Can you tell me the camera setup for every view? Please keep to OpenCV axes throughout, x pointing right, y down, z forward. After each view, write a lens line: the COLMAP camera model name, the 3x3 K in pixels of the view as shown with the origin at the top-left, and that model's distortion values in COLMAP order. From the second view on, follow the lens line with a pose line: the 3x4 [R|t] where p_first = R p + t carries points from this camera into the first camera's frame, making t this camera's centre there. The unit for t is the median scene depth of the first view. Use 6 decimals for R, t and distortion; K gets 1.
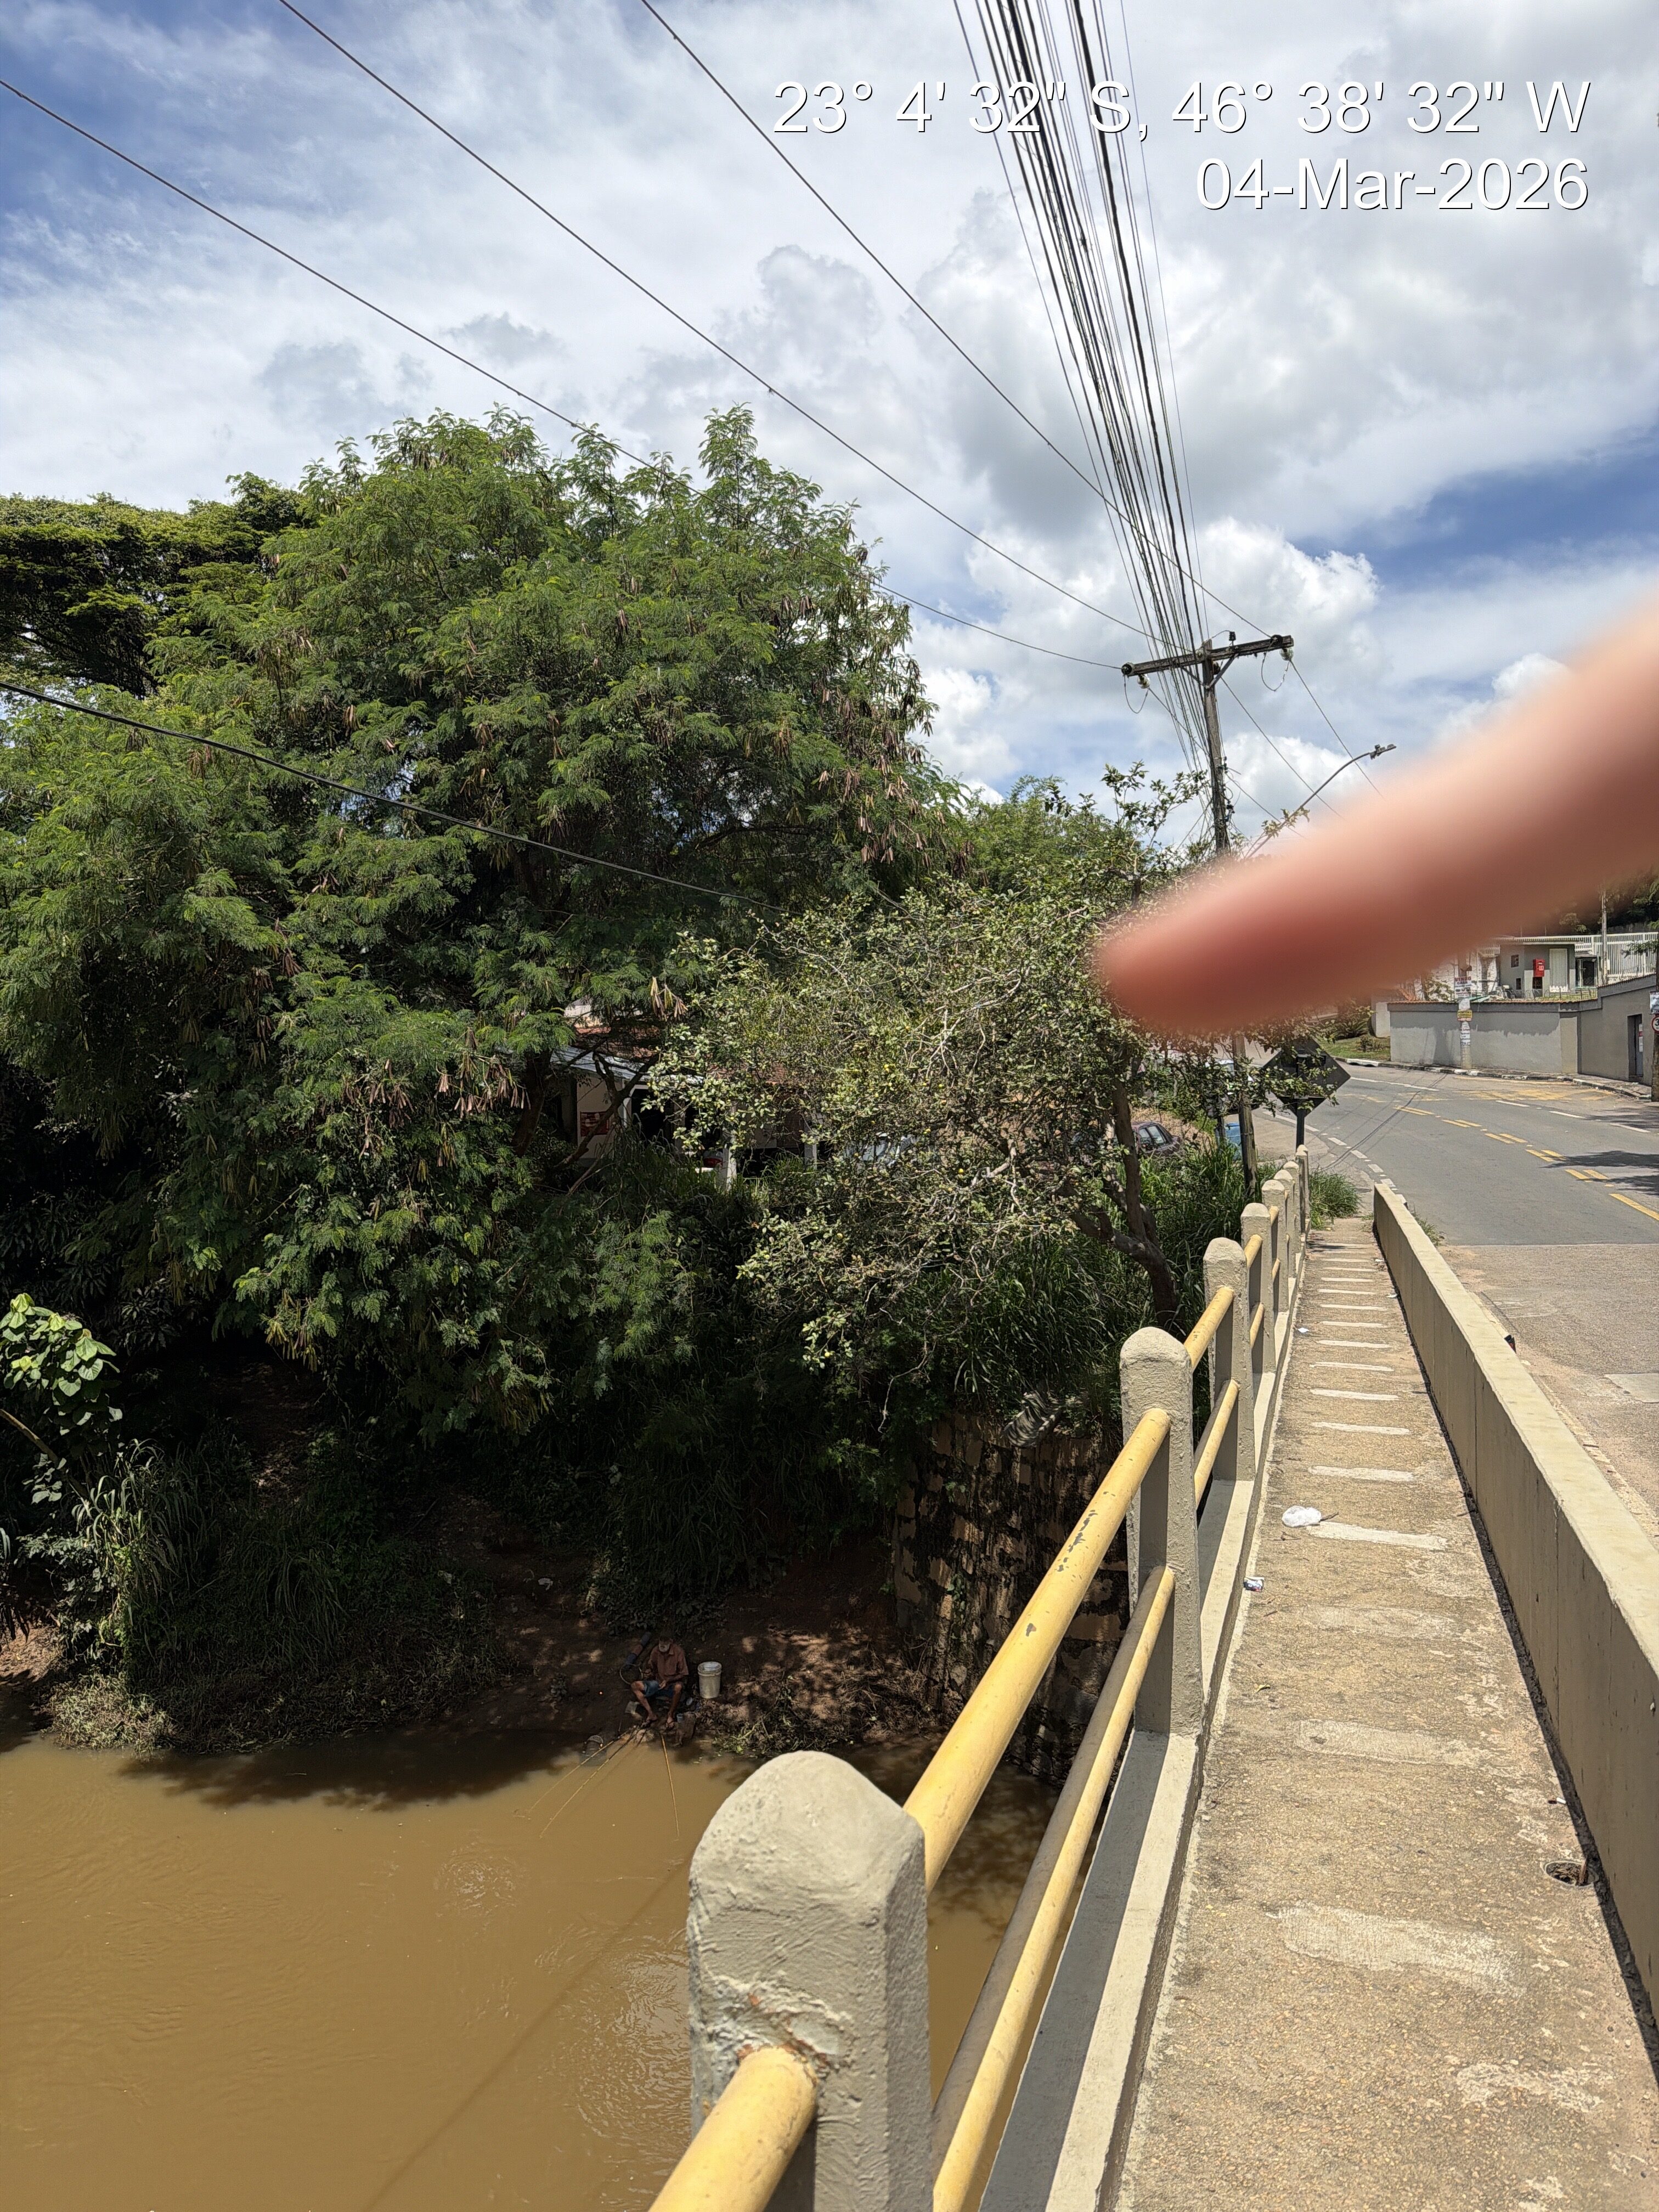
lens RADIAL K [[1440.6, 0, 908.1], [0, 1440.6, 1104.7], [0, 0, 1]] dist [-0.033665, -0.000984]
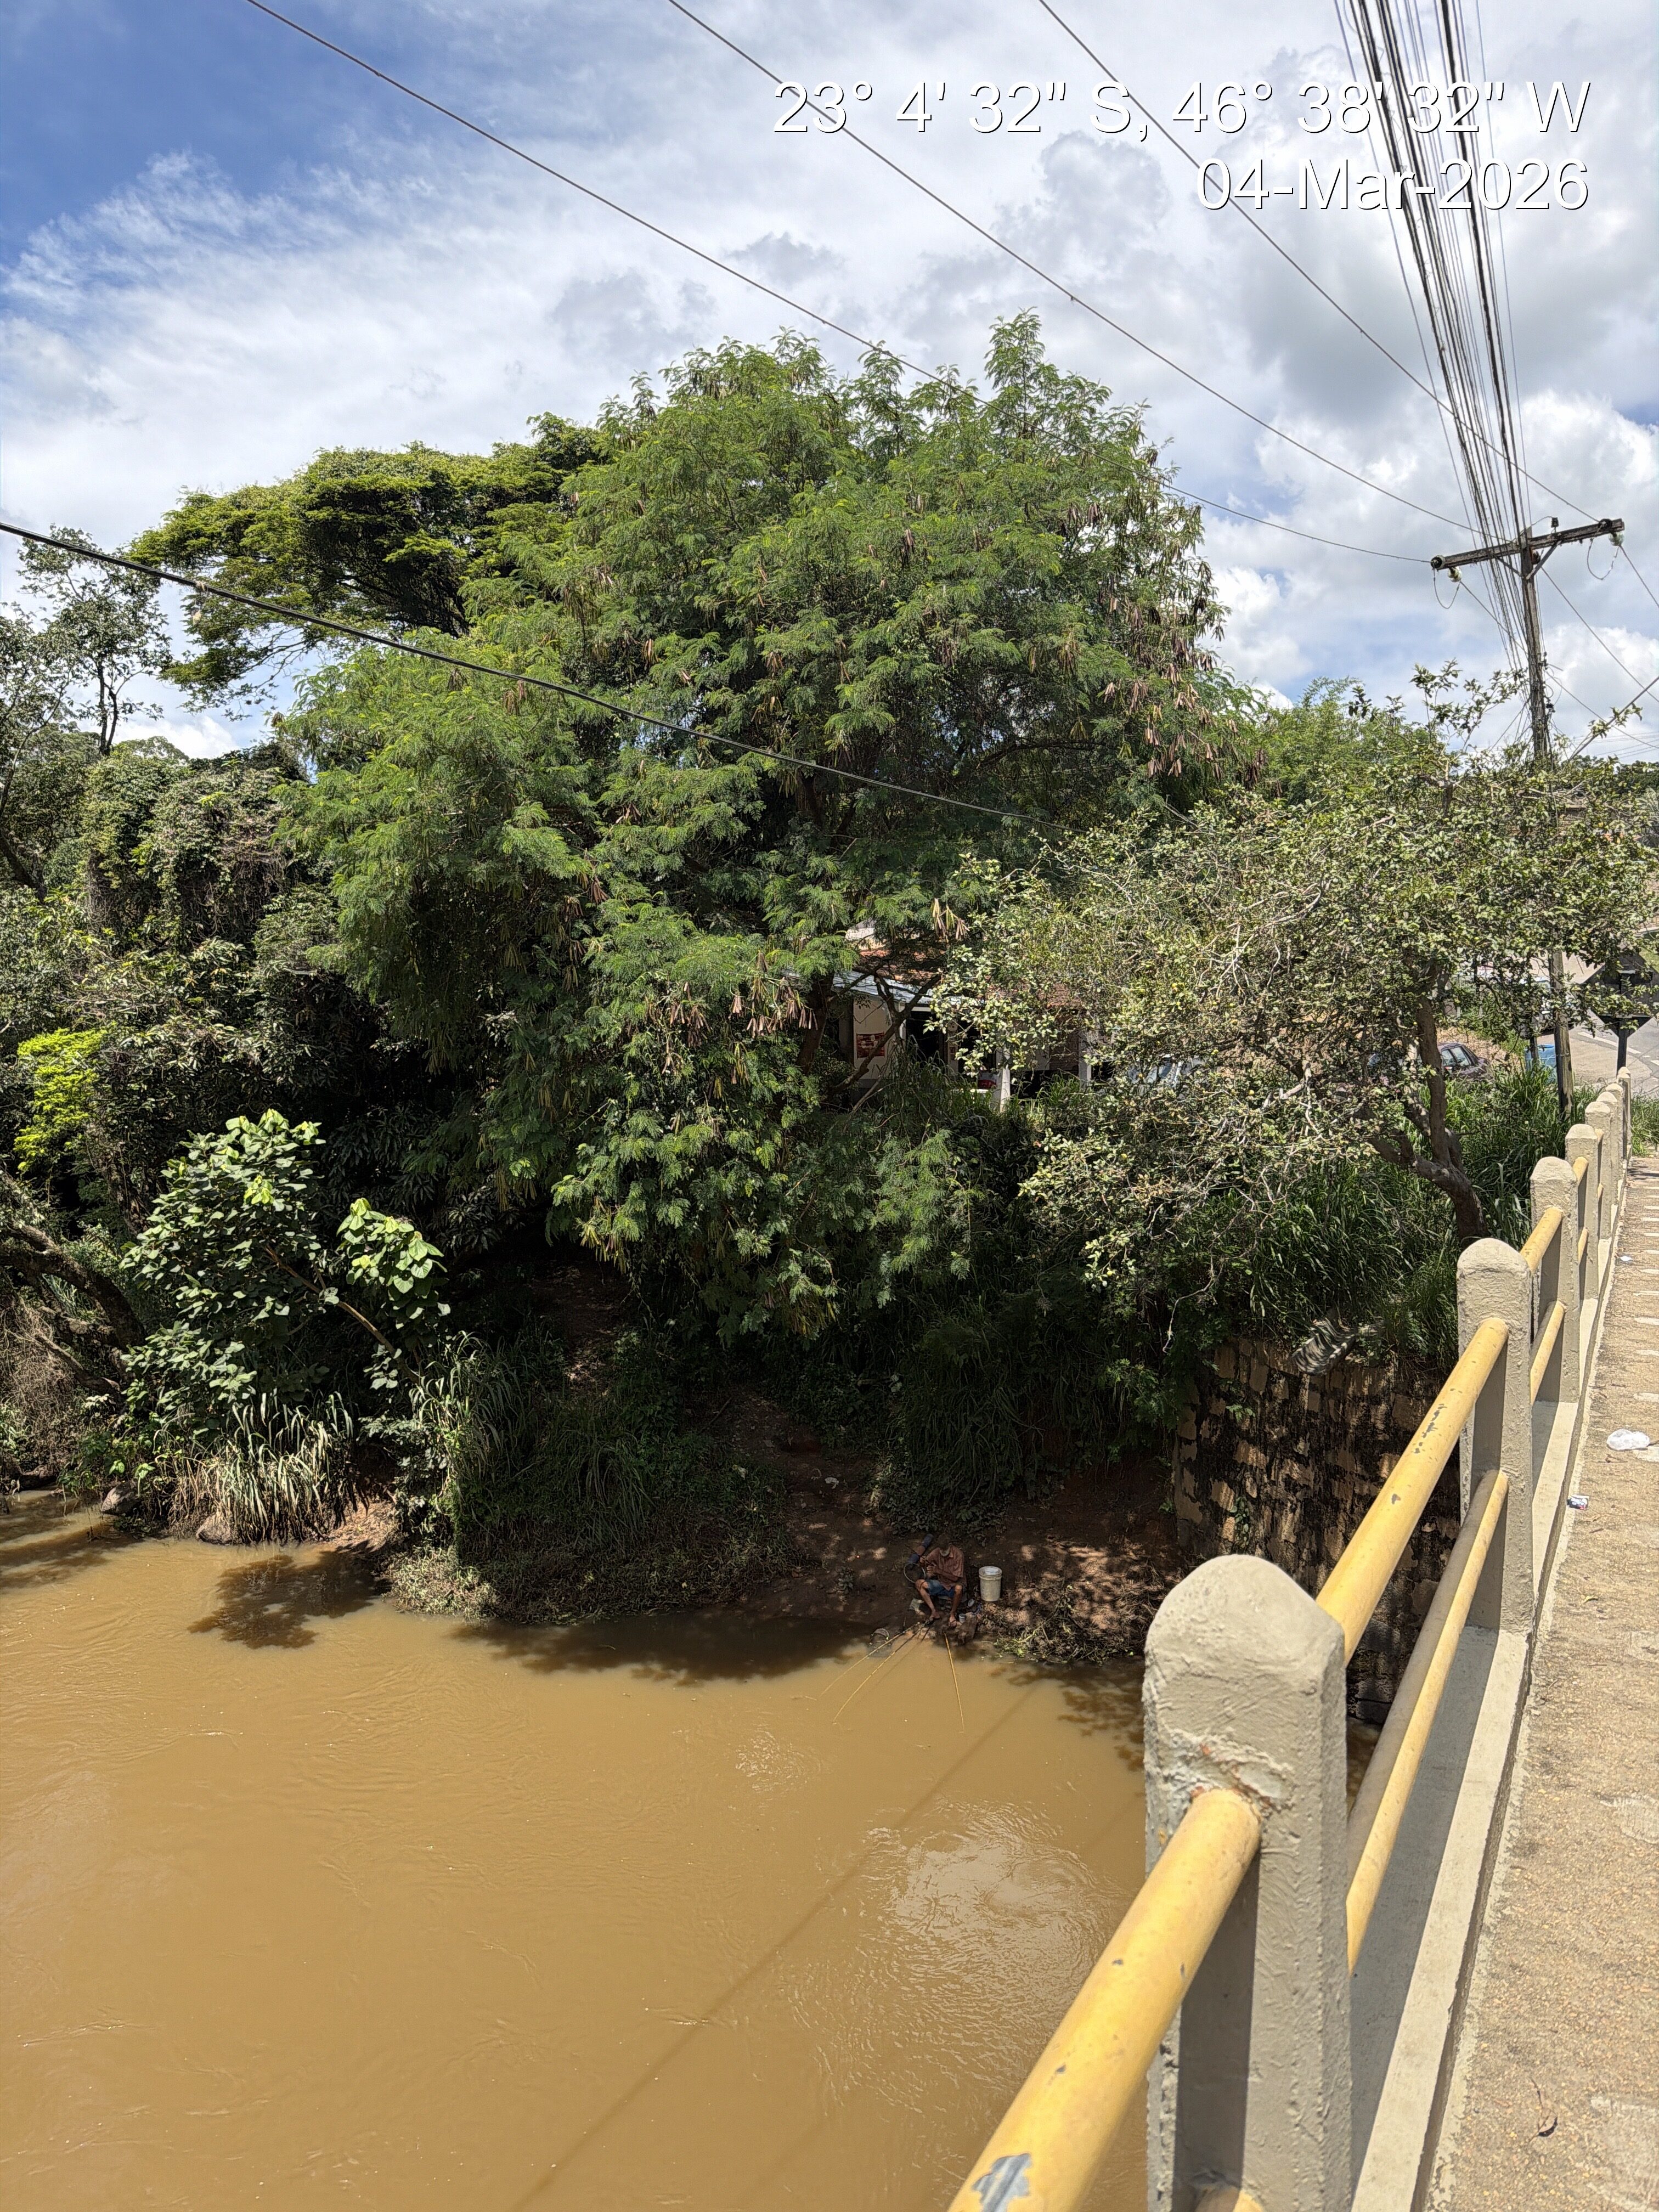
lens RADIAL K [[1544.6, 0, 825.9], [0, 1544.6, 1116.3], [0, 0, 1]] dist [0.001064, -0.030055]
pose [[0.983132, 0.010608, -0.182590, -0.055771], [-0.000590, 0.998495, 0.054833, 0.004752], [0.182897, -0.053800, 0.981659, -0.094257]]
